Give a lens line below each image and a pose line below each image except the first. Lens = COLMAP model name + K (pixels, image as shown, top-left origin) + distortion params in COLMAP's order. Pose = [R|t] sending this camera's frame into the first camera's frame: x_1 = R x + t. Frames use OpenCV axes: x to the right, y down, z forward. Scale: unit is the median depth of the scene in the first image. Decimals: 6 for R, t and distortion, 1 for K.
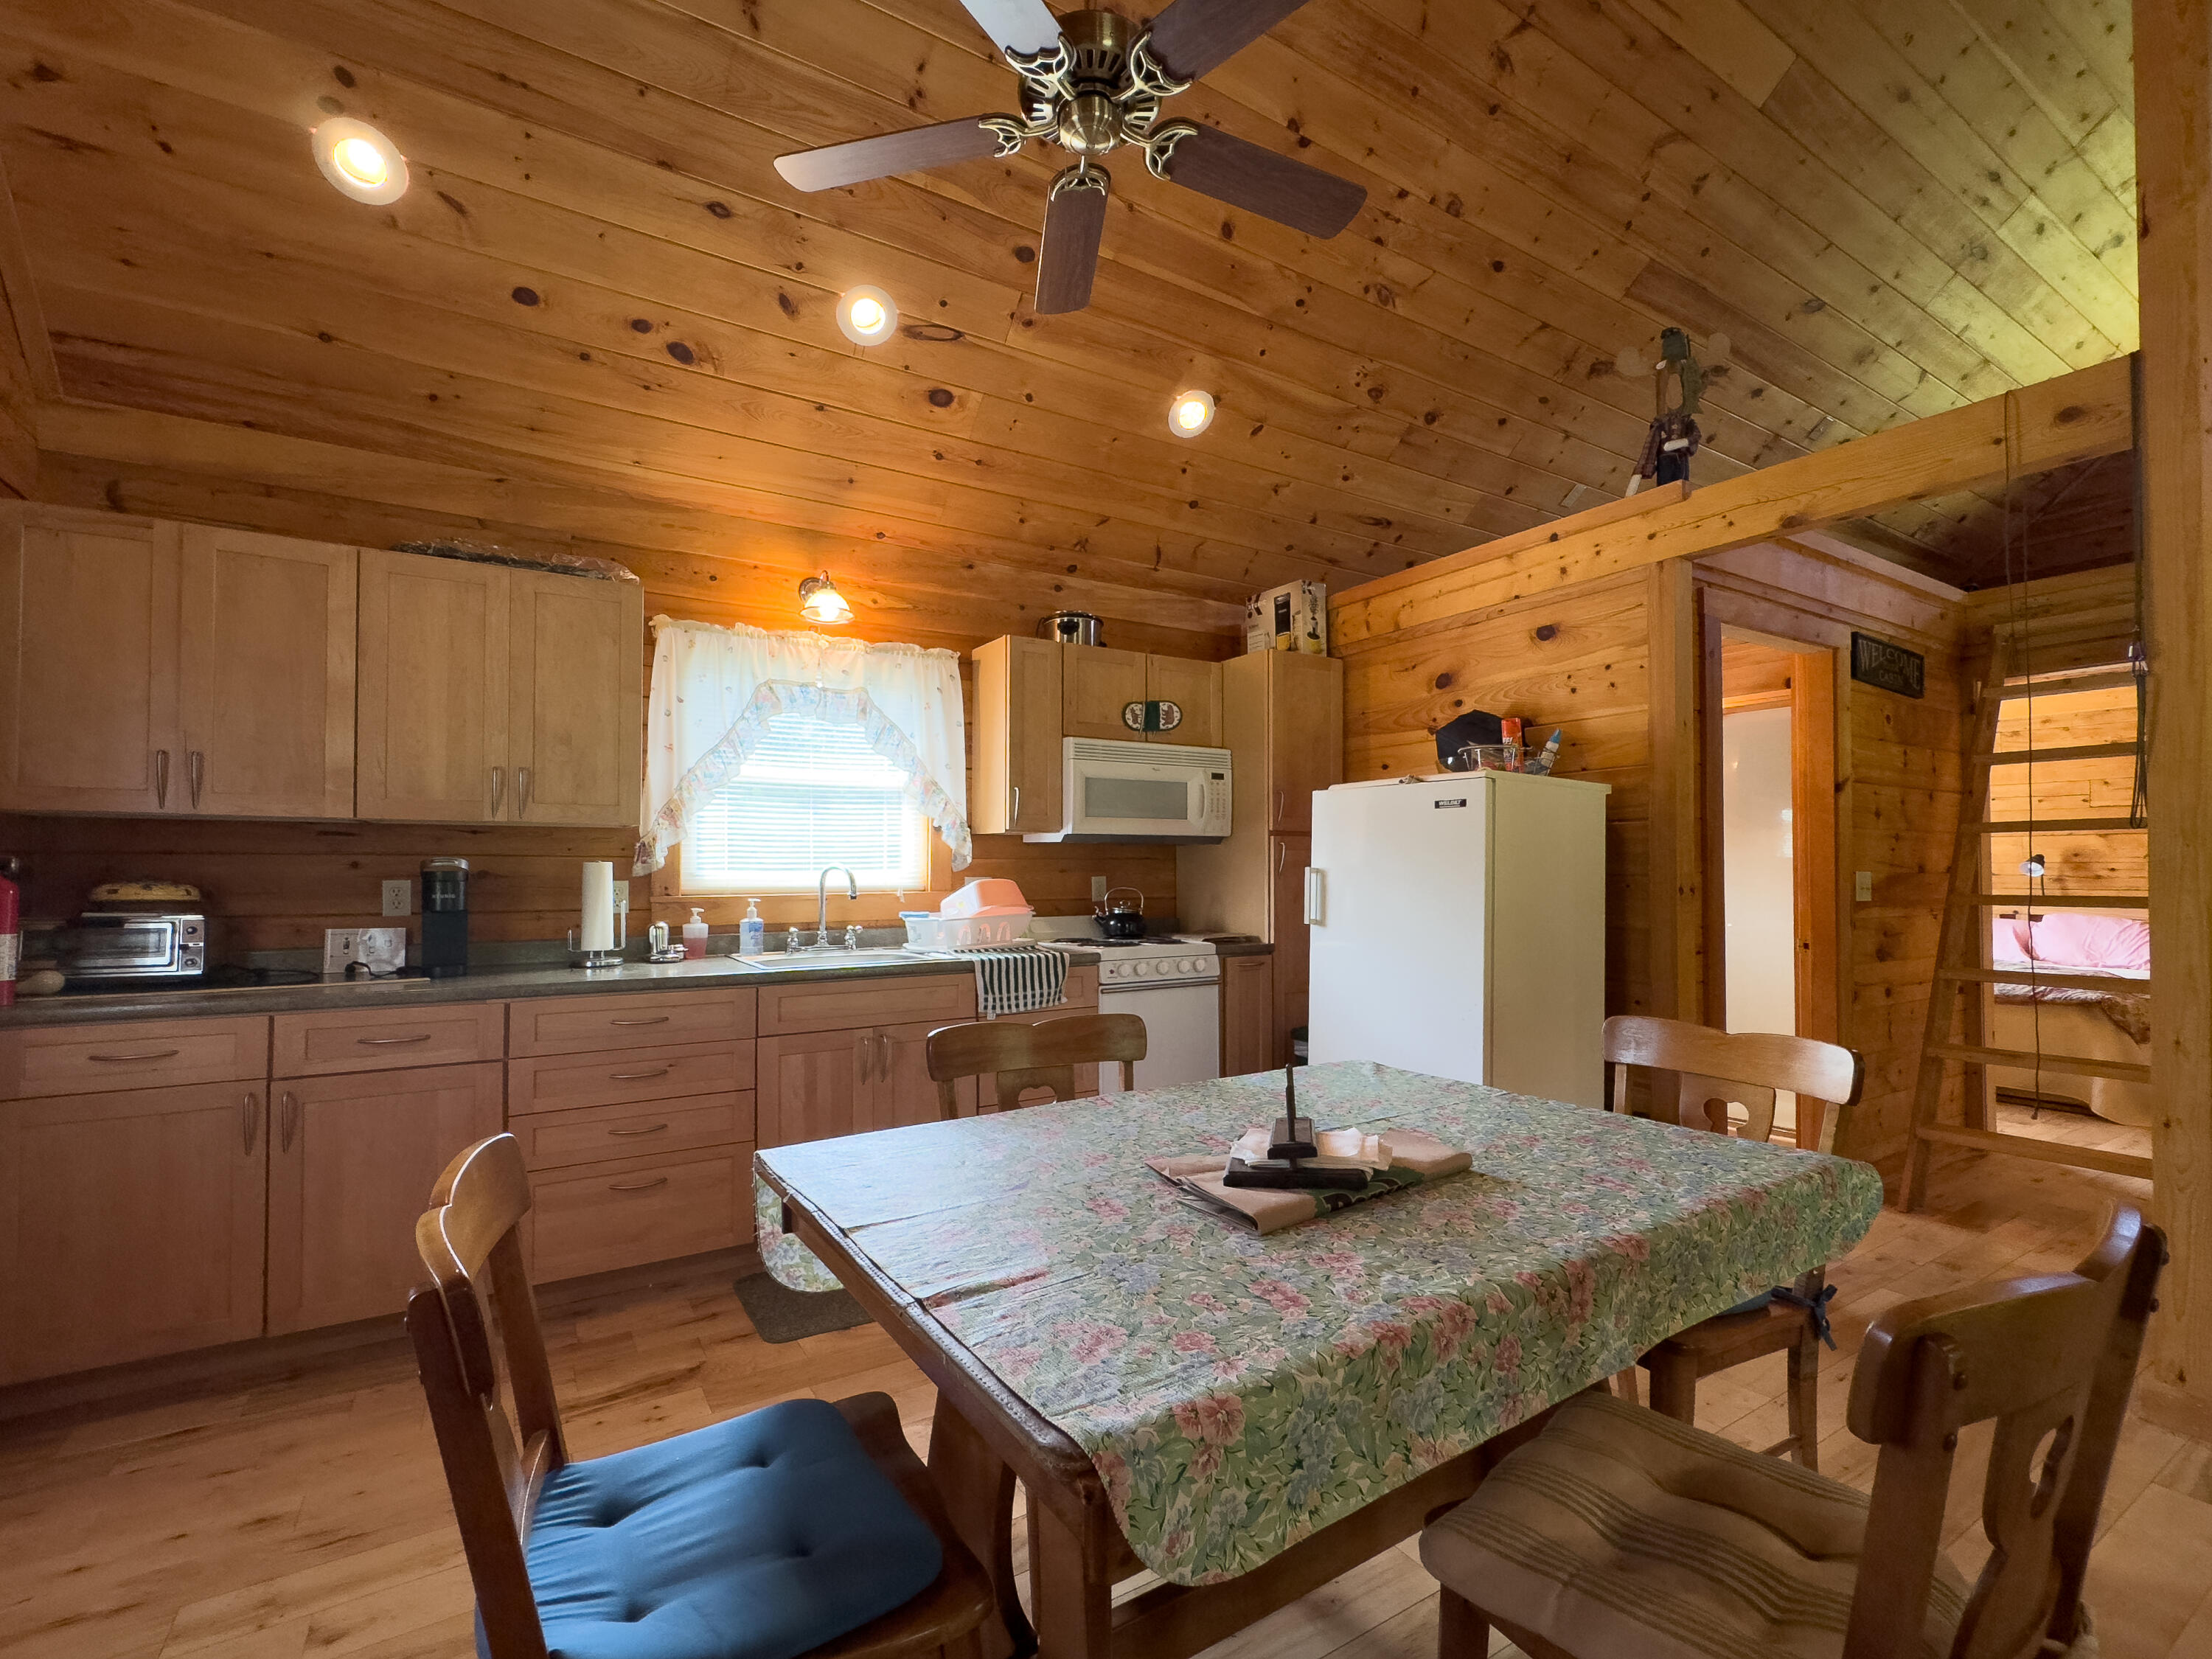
lens RADIAL K [[1006.0, 0, 1197.1], [0, 1006.0, 862.3], [0, 0, 1]] dist [-0.000950, -0.000088]
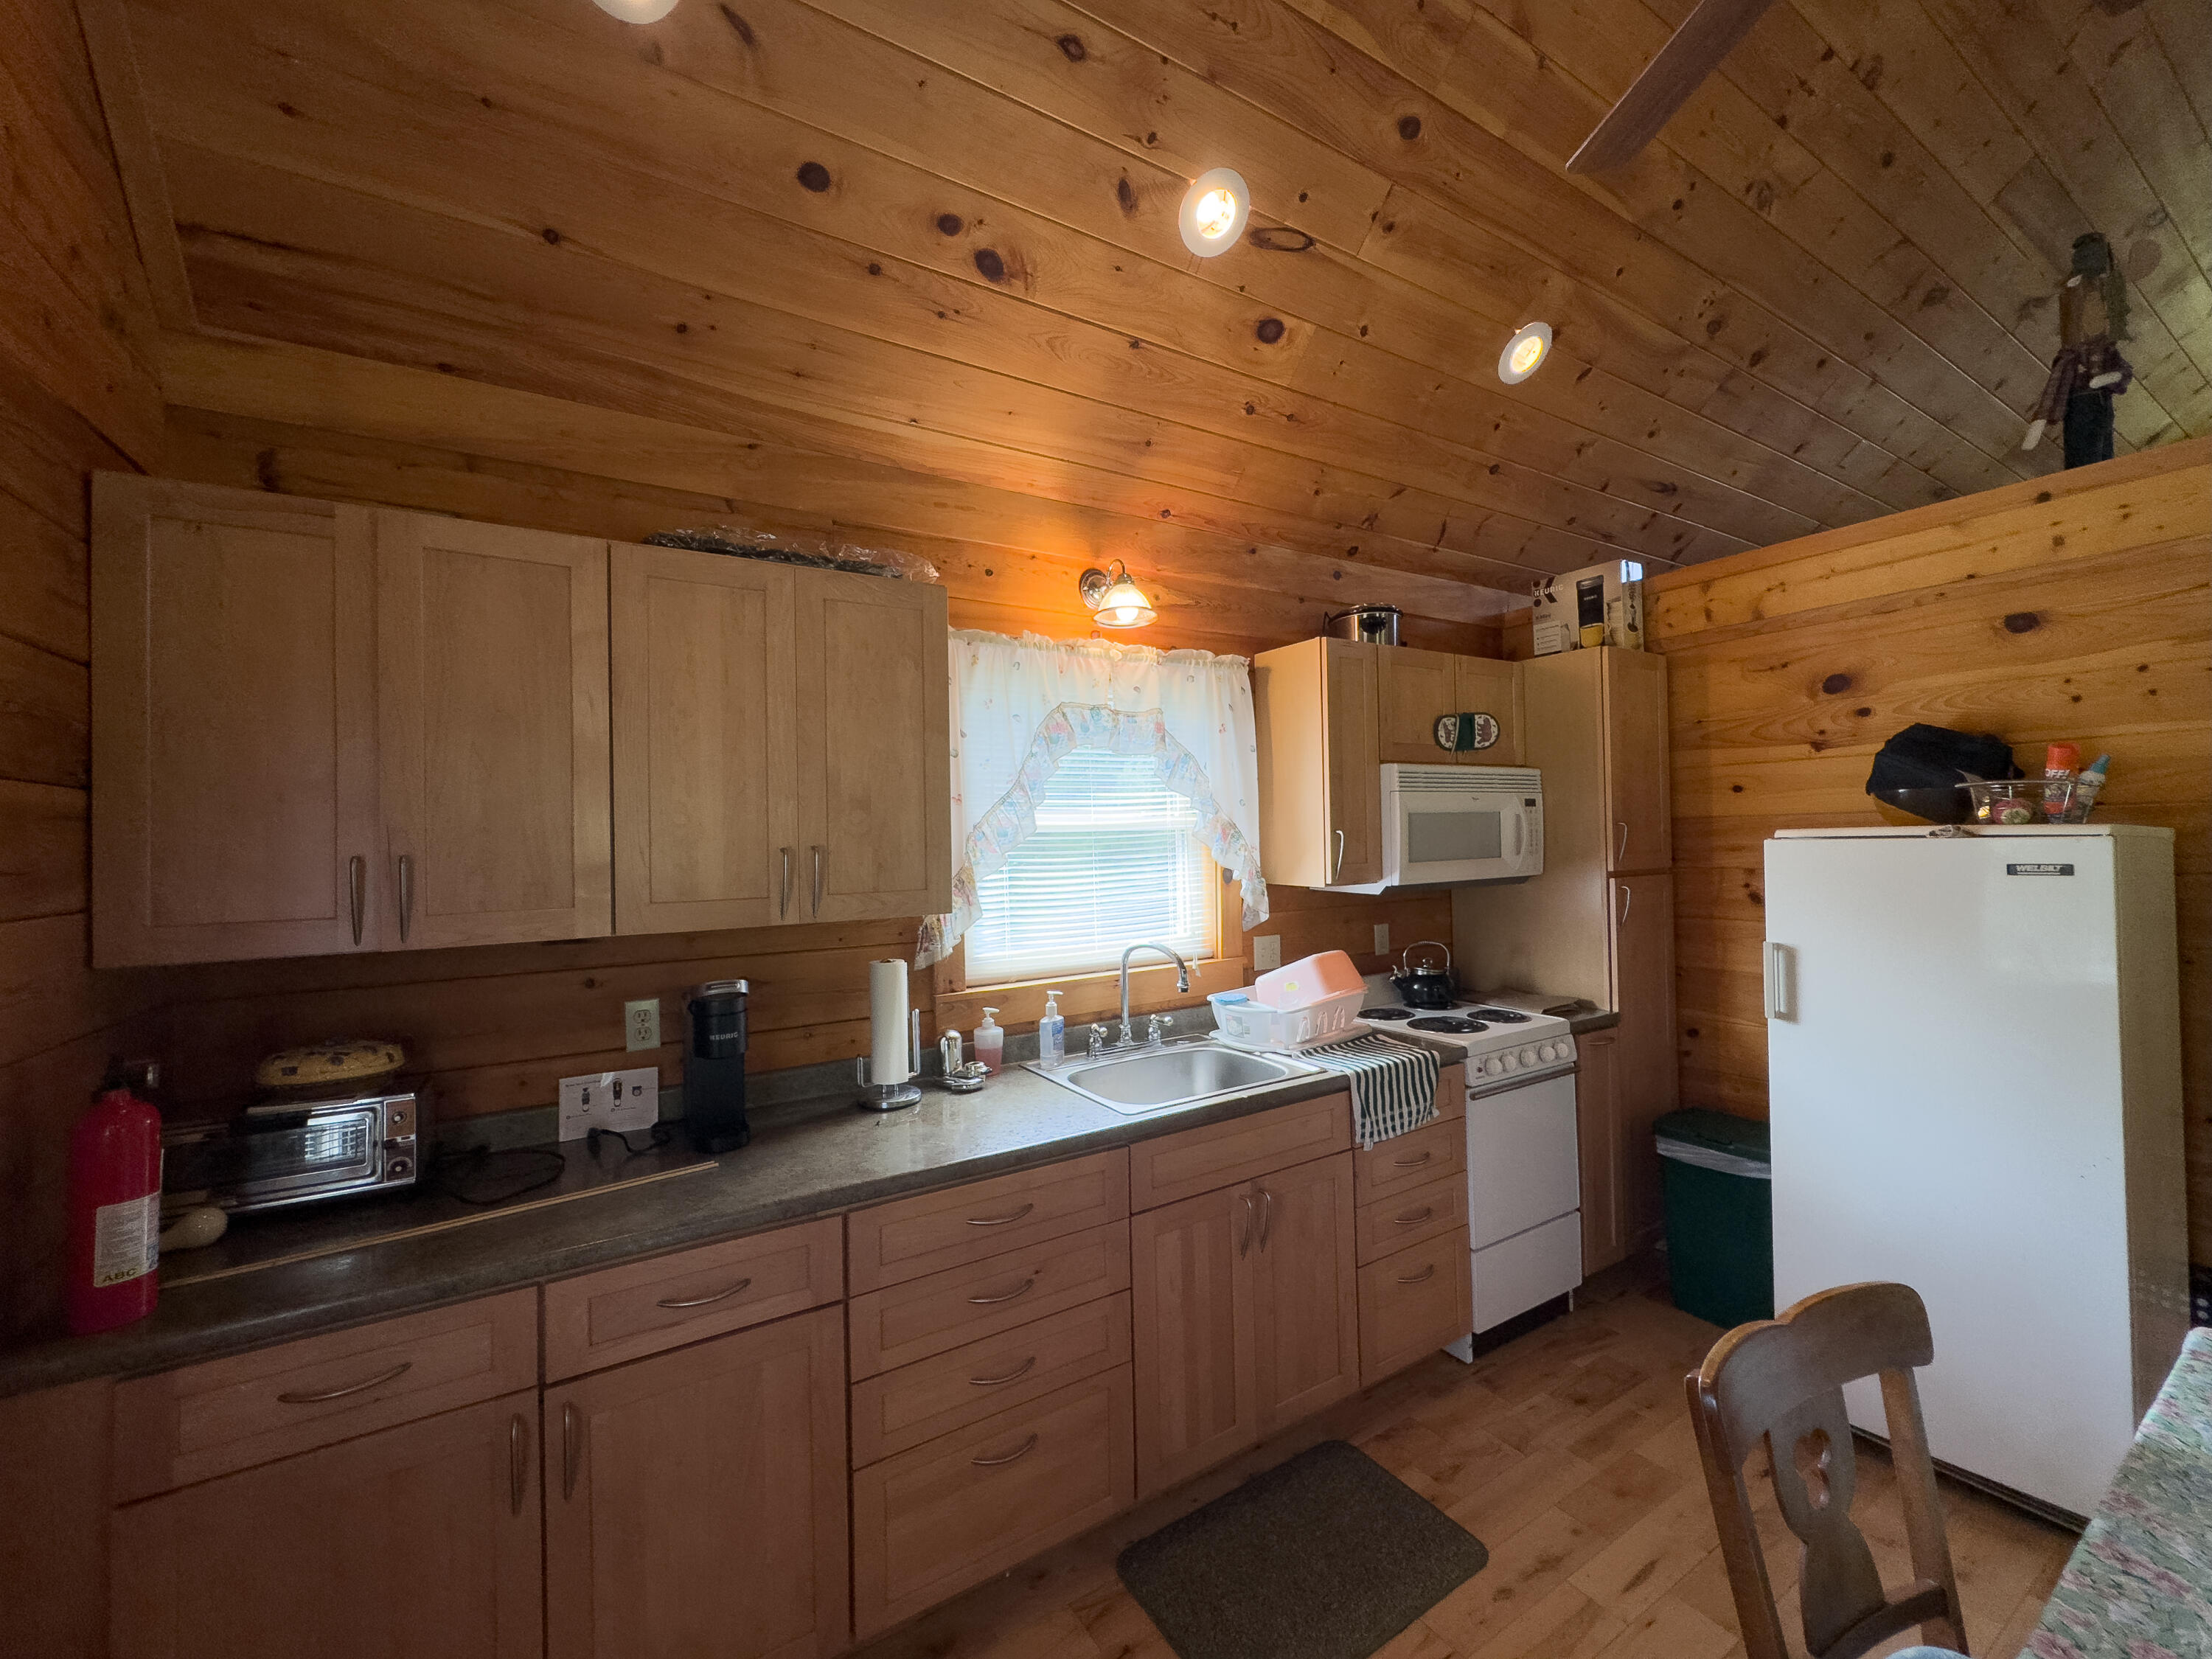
lens RADIAL K [[889.9, 0, 1078.2], [0, 889.9, 825.6], [0, 0, 1]] dist [-0.001501, -0.000234]
pose [[0.998954, -0.006246, -0.045301, -0.363777], [0.007003, 0.999838, 0.016567, -0.094180], [0.045190, -0.016867, 0.998836, 0.301651]]
